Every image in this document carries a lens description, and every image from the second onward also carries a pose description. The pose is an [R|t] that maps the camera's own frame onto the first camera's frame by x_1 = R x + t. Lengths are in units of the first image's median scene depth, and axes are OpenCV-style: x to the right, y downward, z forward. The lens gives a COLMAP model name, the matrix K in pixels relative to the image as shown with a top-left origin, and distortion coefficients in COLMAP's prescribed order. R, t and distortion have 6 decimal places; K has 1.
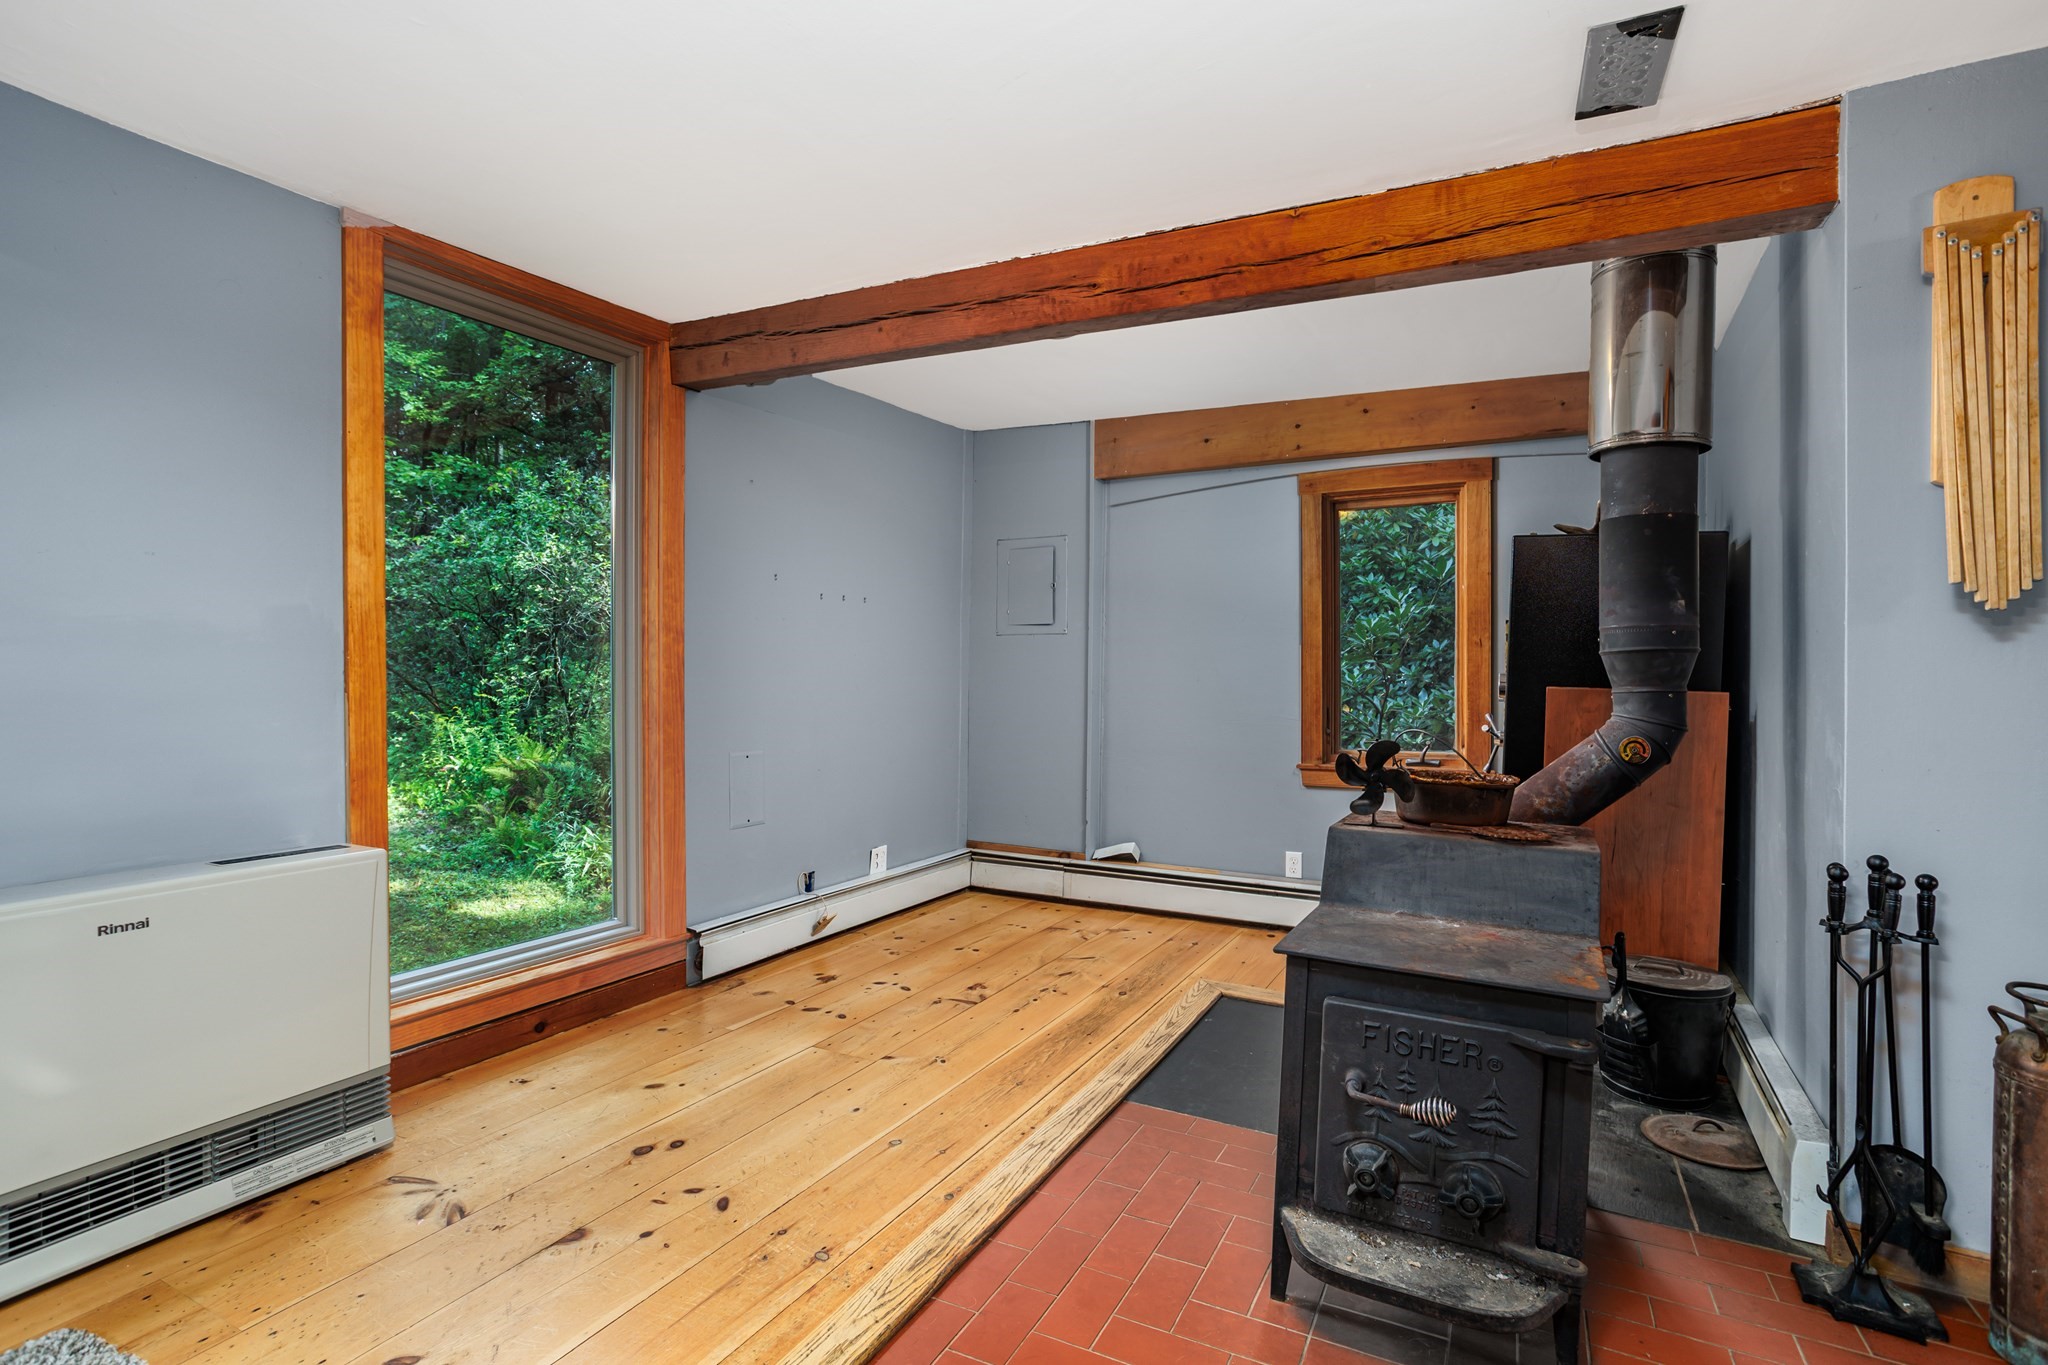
lens RADIAL K [[990.3, 0, 1021.6], [0, 990.3, 677.5], [0, 0, 1]] dist [-0.001134, 0.000101]
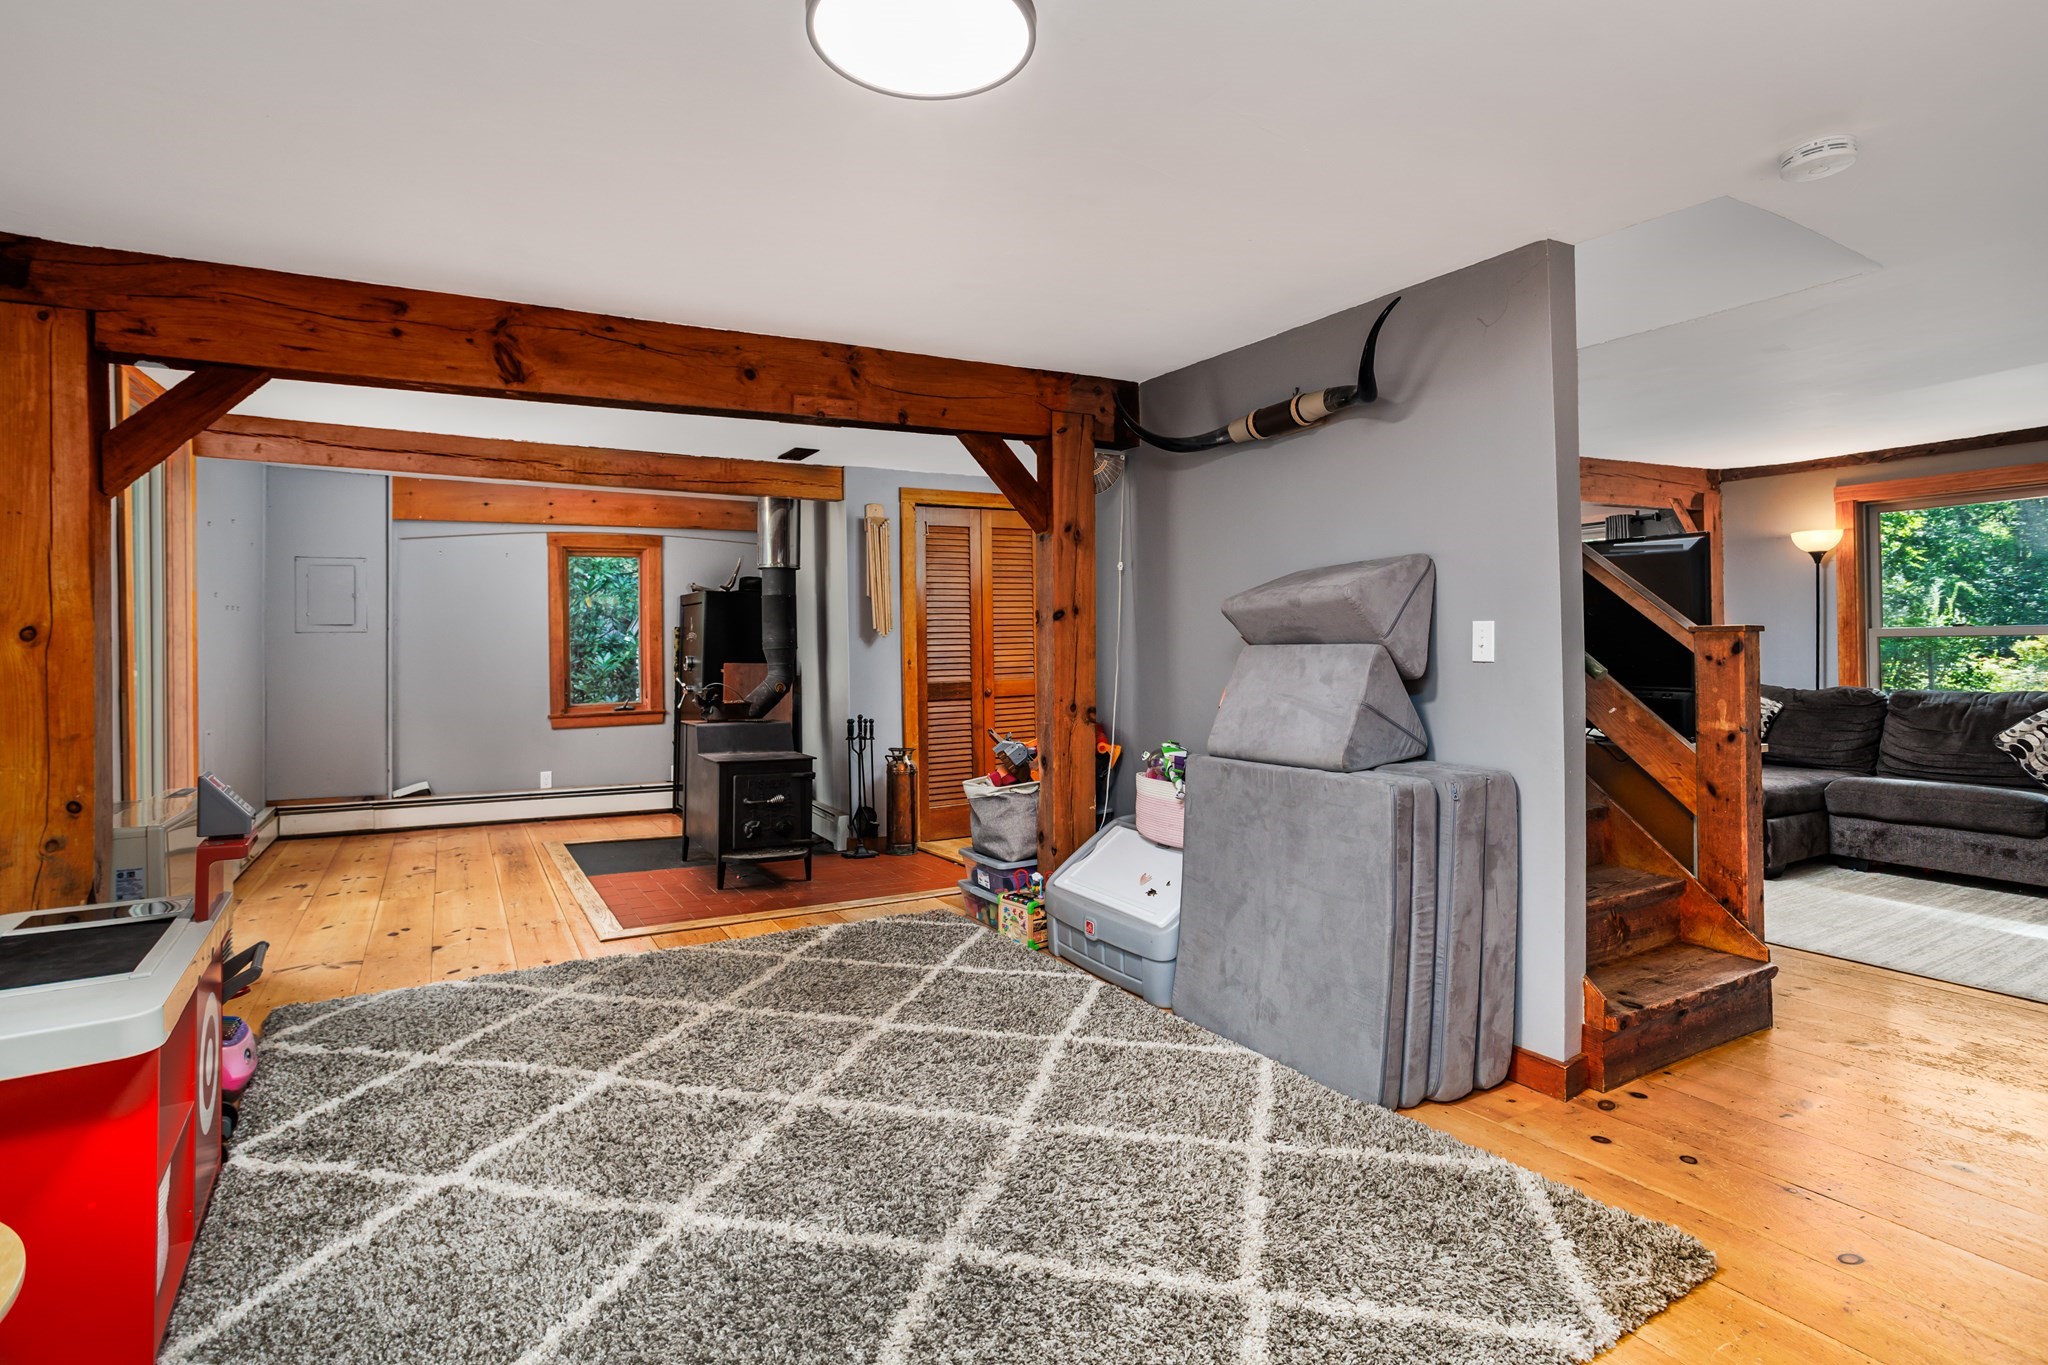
lens RADIAL K [[1010.8, 0, 1023.8], [0, 1010.8, 646.1], [0, 0, 1]] dist [-0.044913, 0.027093]
pose [[0.528079, -0.017482, 0.849015, -0.681132], [0.015076, 0.999824, 0.011210, -0.029308], [-0.849061, 0.006880, 0.528250, -0.493942]]
